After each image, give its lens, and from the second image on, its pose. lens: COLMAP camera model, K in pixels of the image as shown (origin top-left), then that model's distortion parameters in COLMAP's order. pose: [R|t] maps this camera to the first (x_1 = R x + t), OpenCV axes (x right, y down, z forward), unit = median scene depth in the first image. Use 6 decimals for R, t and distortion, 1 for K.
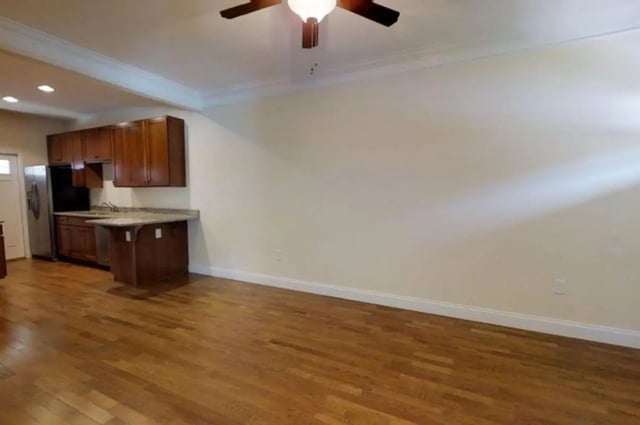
lens RADIAL K [[288.1, 0, 320.0], [0, 288.1, 212.5], [0, 0, 1]] dist [-0.001168, -0.000395]
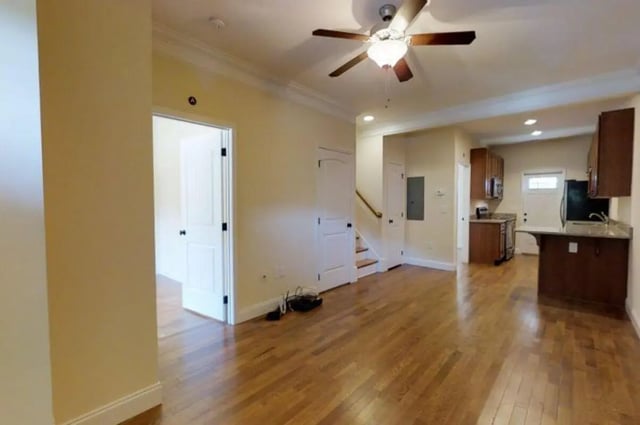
lens RADIAL K [[288.1, 0, 320.0], [0, 288.1, 212.5], [0, 0, 1]] dist [-0.001168, -0.000395]
pose [[-0.258112, 0.030730, -0.965626, 0.417125], [-0.064878, 0.996686, 0.049061, -0.024695], [0.963934, 0.075312, -0.255263, 0.351144]]
